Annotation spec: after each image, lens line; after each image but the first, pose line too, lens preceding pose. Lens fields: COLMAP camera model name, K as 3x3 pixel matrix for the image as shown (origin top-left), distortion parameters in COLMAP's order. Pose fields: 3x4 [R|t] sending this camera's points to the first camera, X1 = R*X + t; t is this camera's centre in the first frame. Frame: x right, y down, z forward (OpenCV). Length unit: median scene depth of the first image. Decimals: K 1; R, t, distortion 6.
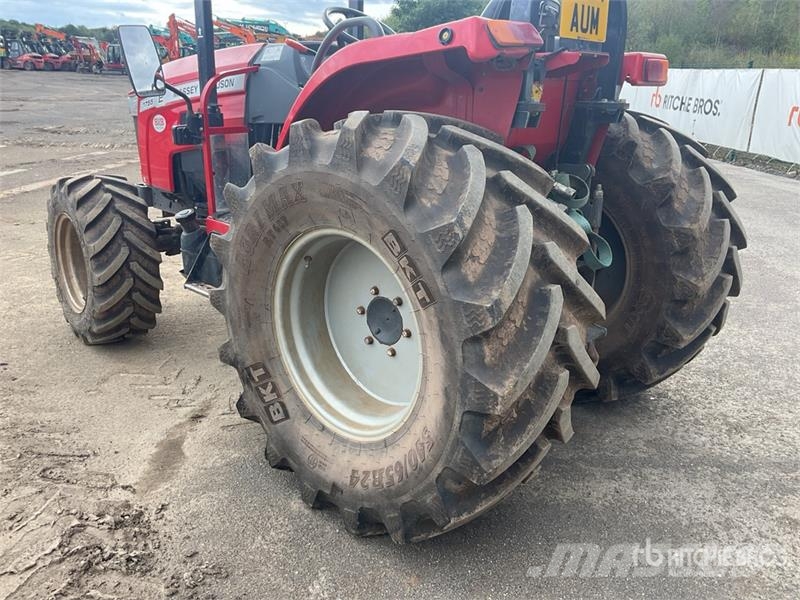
lens RADIAL K [[661.4, 0, 398.2], [0, 661.4, 298.8], [0, 0, 1]] dist [0.070269, -0.125505]
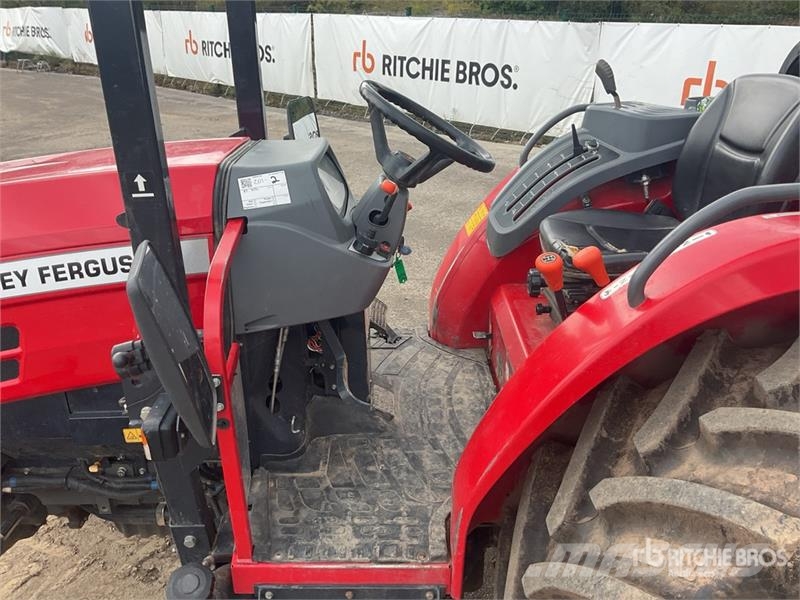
lens RADIAL K [[662.3, 0, 400.0], [0, 662.3, 300.0], [0, 0, 1]] dist [0.114007, -0.248251]
pose [[0.733687, -0.300372, 0.609491, -0.545195], [0.238764, 0.953752, 0.182616, -0.447069], [-0.636157, 0.011542, 0.771474, 0.718457]]
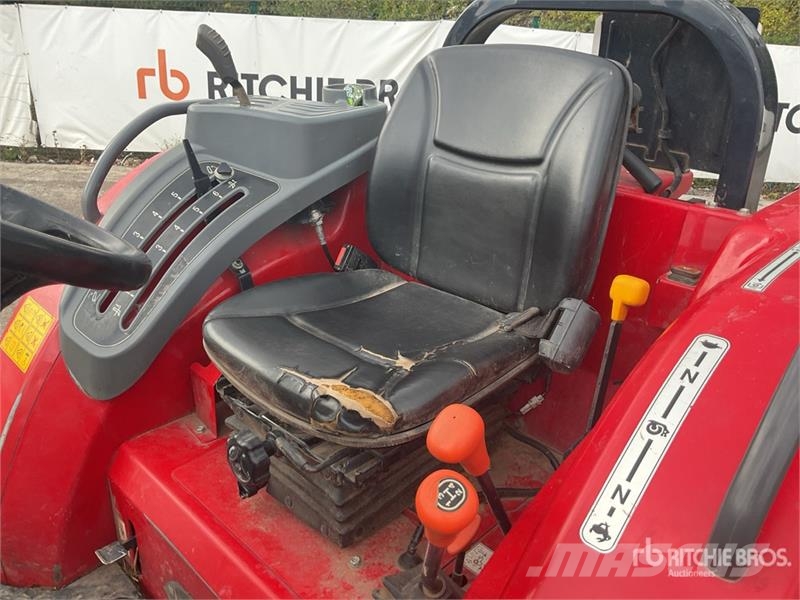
lens RADIAL K [[668.4, 0, 402.8], [0, 668.4, 303.4], [0, 0, 1]] dist [0.049050, -0.093202]
pose [[0.038376, -0.419609, 0.906893, -0.284458], [0.272477, 0.877564, 0.394509, -0.495231], [-0.961397, 0.231968, 0.148011, 1.030227]]
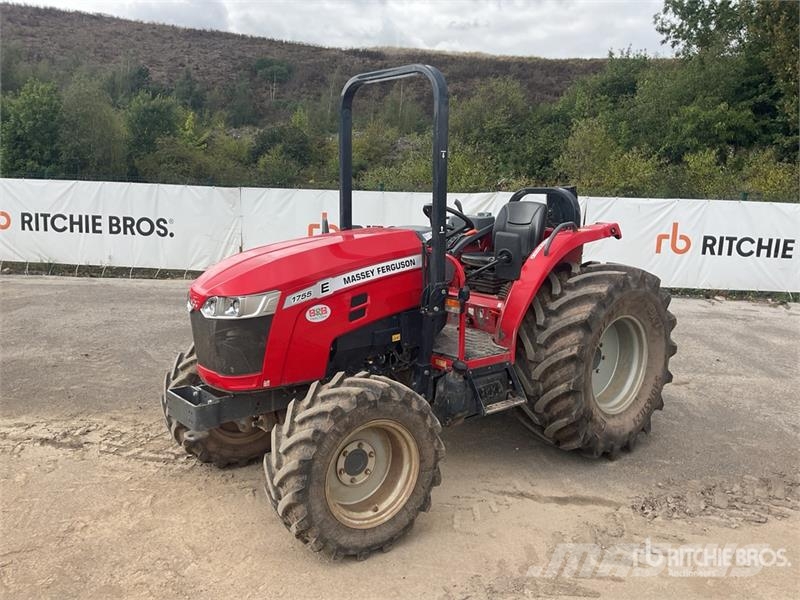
lens RADIAL K [[659.0, 0, 398.8], [0, 659.0, 295.5], [0, 0, 1]] dist [0.118666, -0.251681]
pose [[0.116419, -0.193327, 0.974203, -1.932944], [0.296581, 0.942887, 0.151670, -0.602695], [-0.947885, 0.271273, 0.167107, 1.090570]]
